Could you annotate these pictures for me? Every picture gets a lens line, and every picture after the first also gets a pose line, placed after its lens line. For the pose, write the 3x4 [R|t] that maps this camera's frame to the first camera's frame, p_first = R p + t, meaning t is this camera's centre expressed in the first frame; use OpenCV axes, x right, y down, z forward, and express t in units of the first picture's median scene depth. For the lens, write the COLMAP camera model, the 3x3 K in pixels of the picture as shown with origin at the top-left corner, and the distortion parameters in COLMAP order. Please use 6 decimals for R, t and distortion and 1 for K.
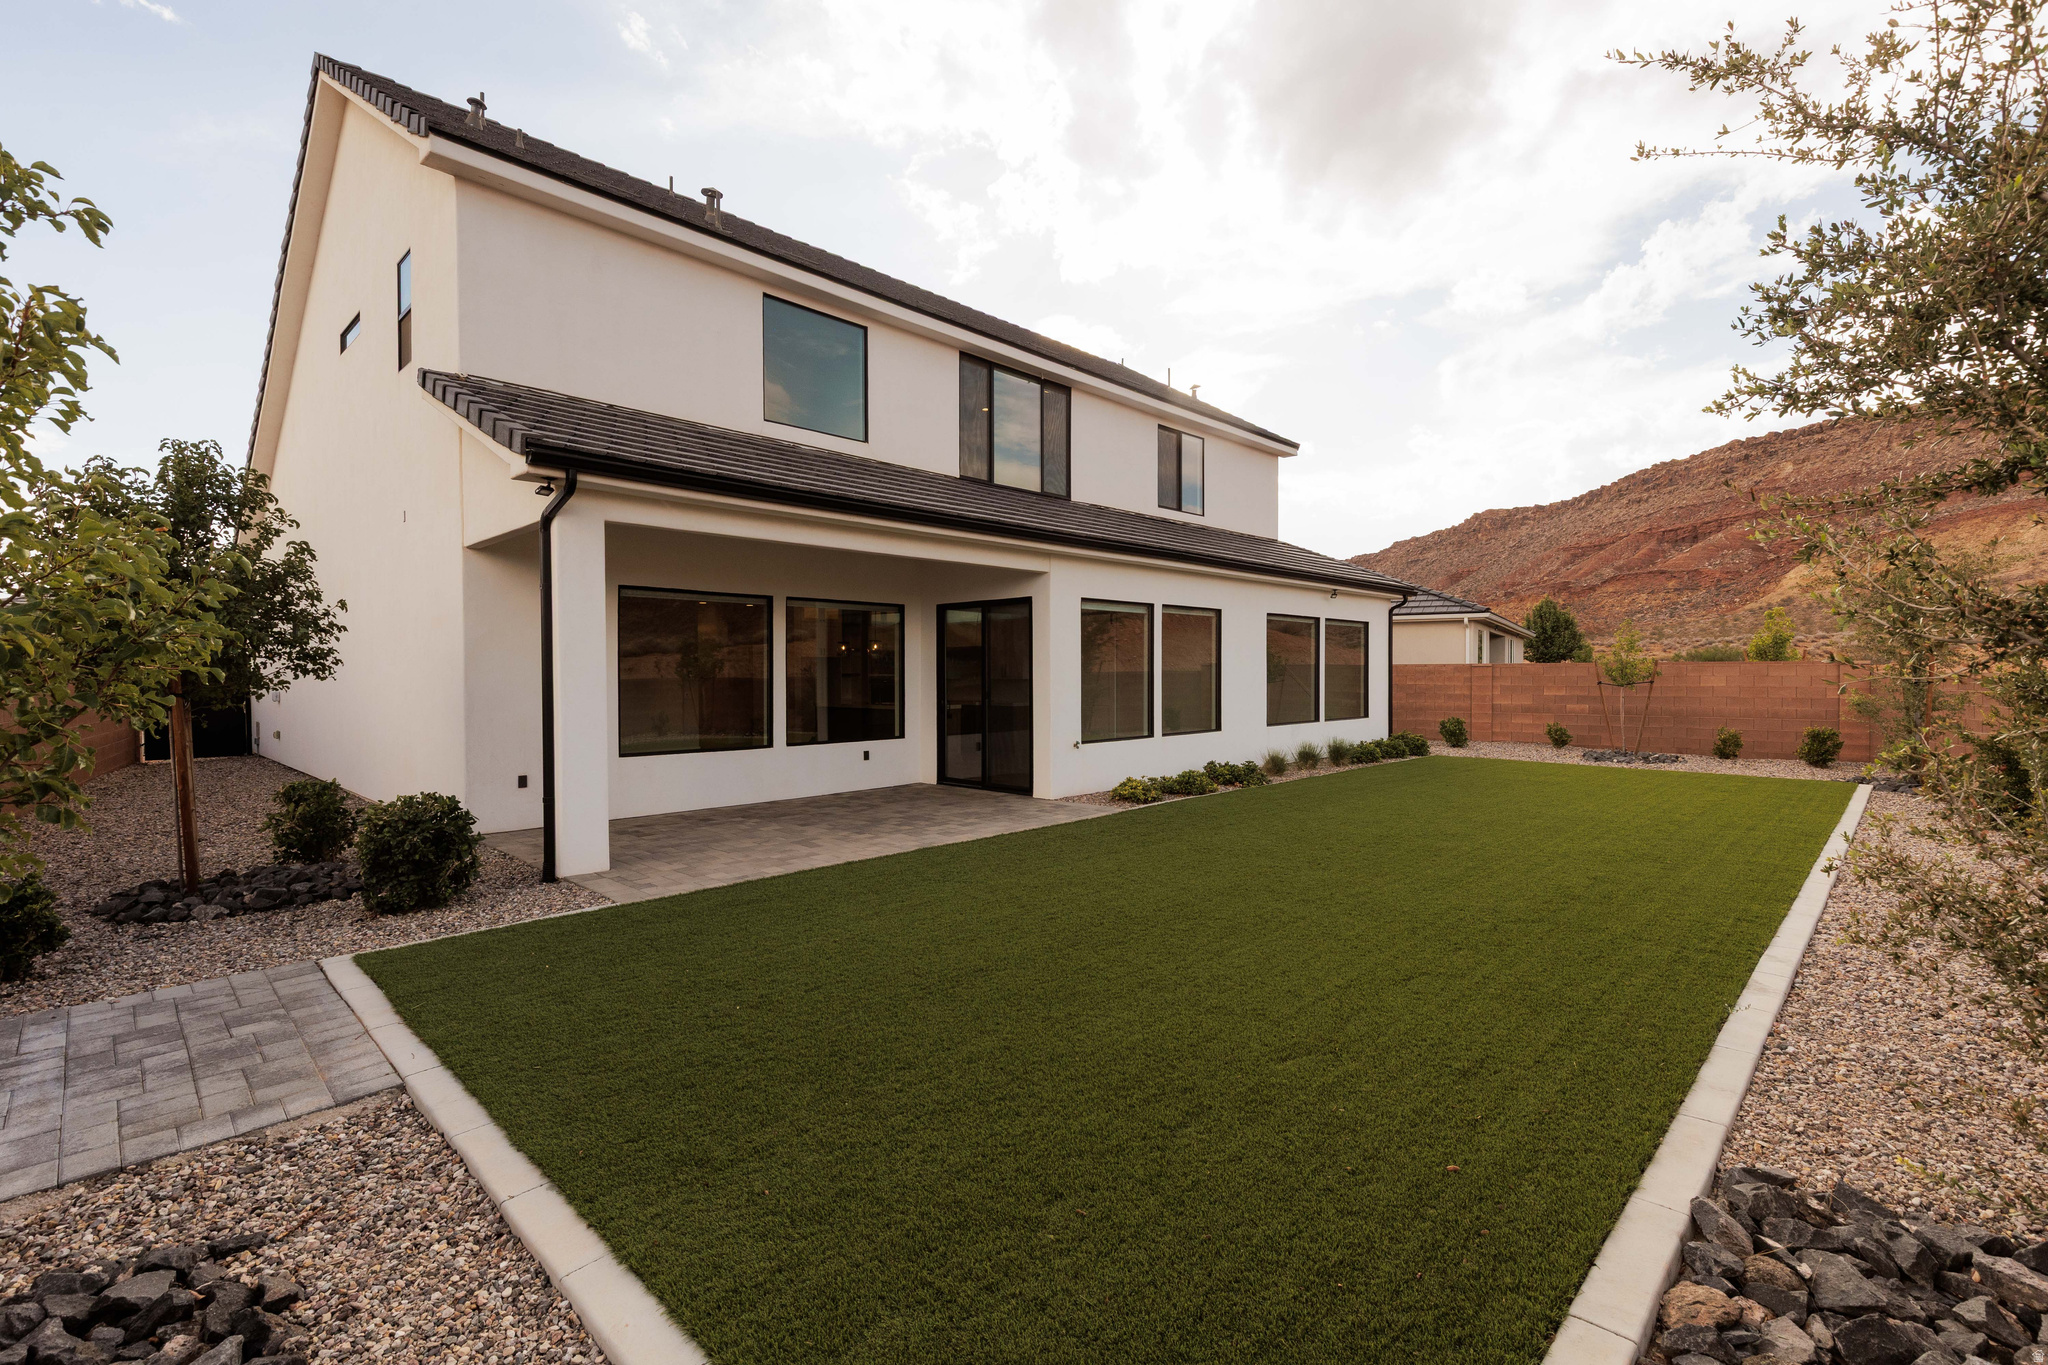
lens RADIAL K [[917.0, 0, 1021.1], [0, 917.0, 683.0], [0, 0, 1]] dist [0.001612, 0.000290]
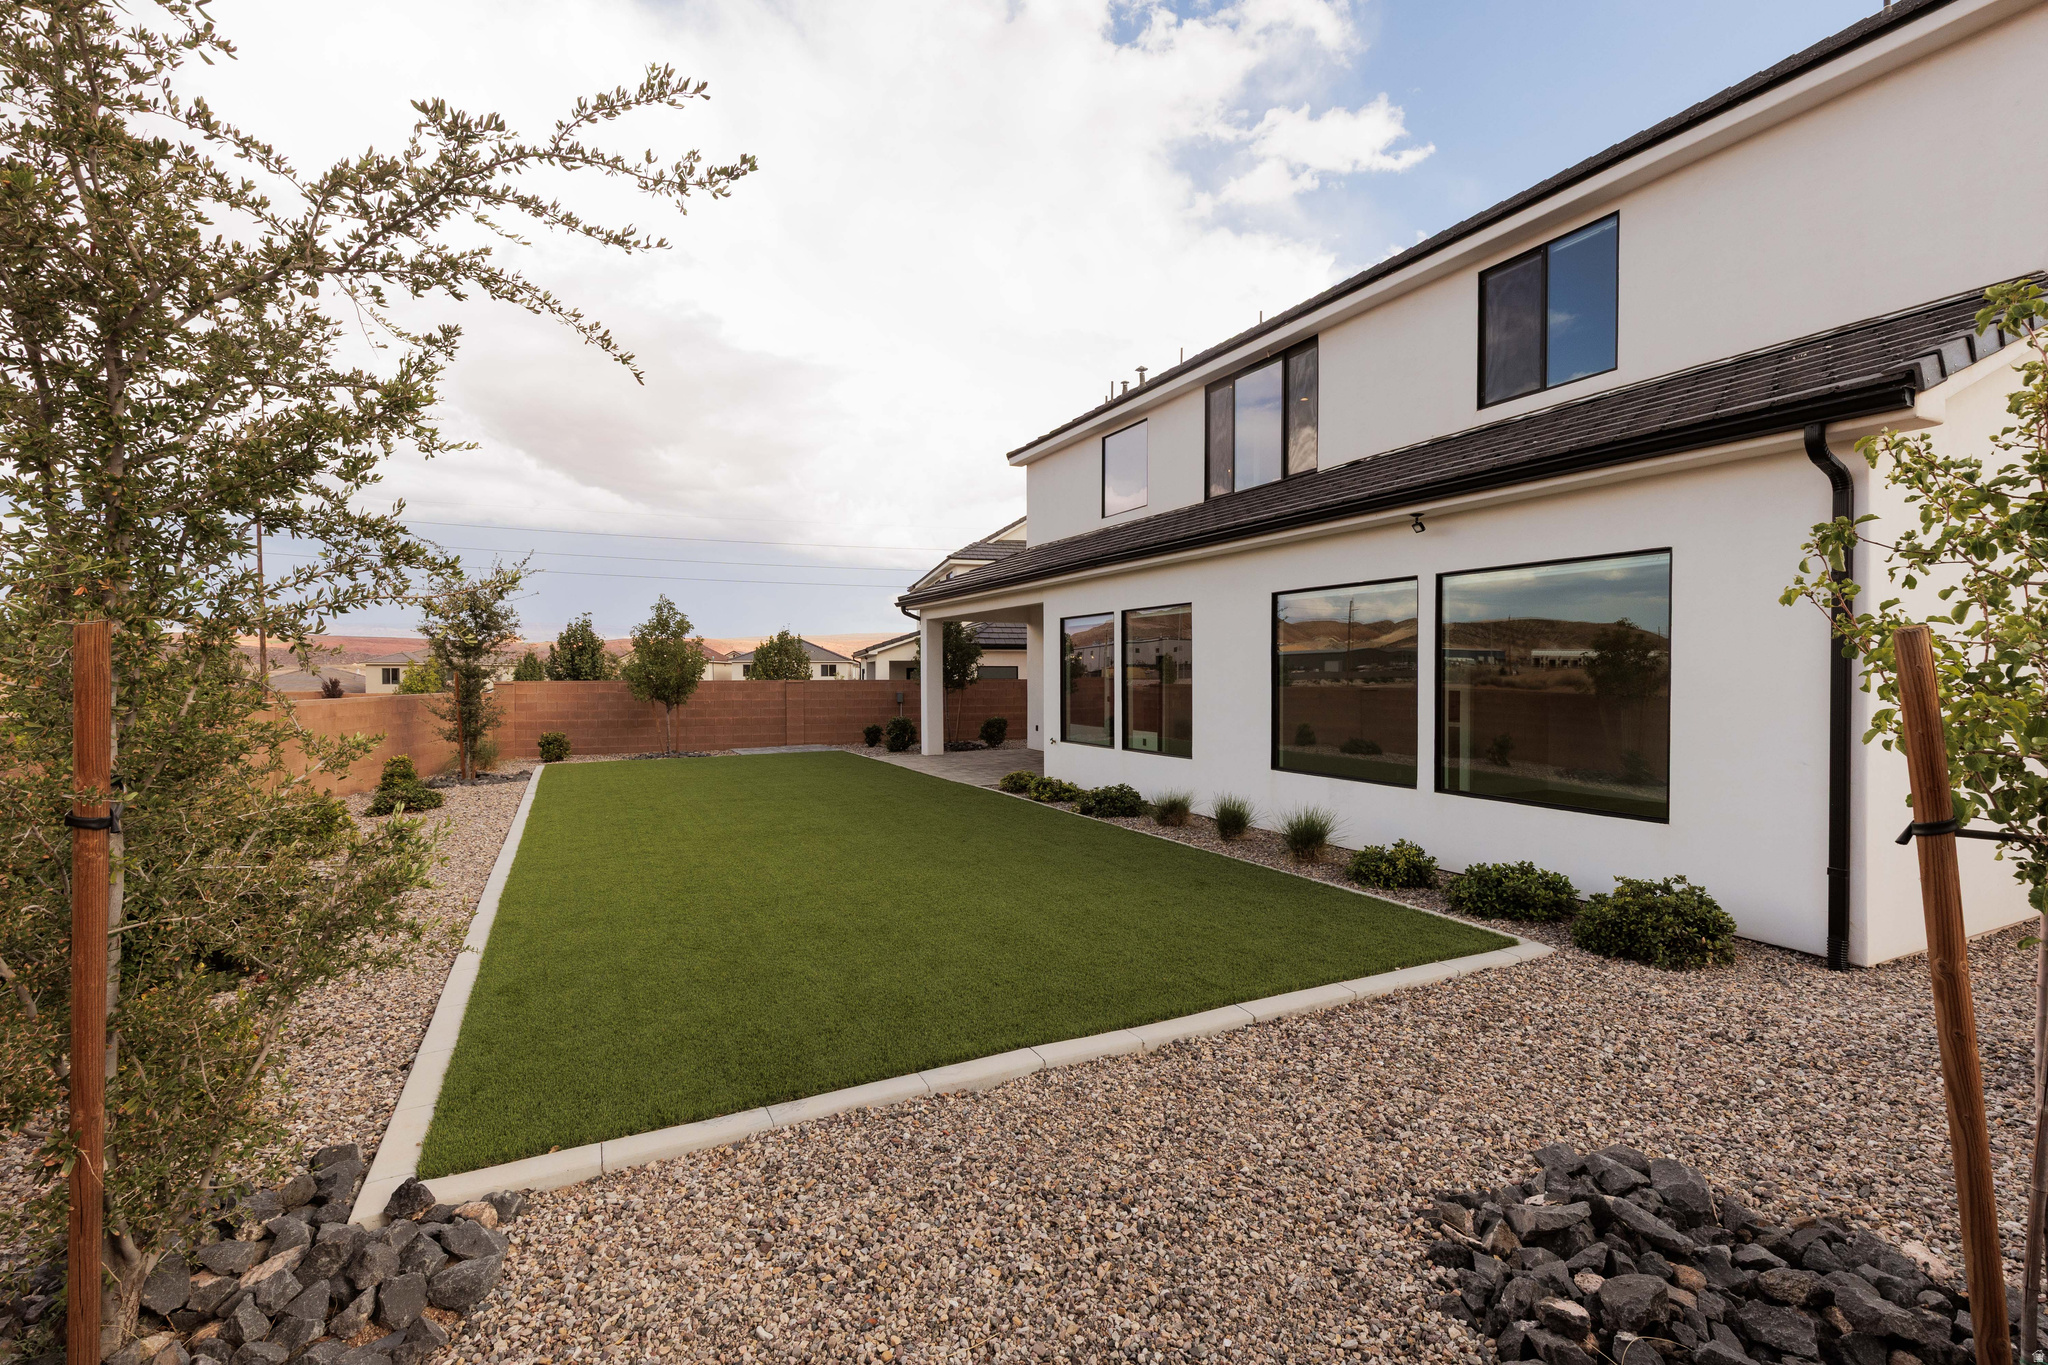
lens RADIAL K [[917.0, 0, 1024.5], [0, 917.0, 676.9], [0, 0, 1]] dist [0.001612, 0.000290]
pose [[-0.335284, 0.017987, -0.941945, 0.940297], [-0.001233, 0.999808, 0.019531, -0.032138], [0.942116, 0.007709, -0.335197, 1.051716]]
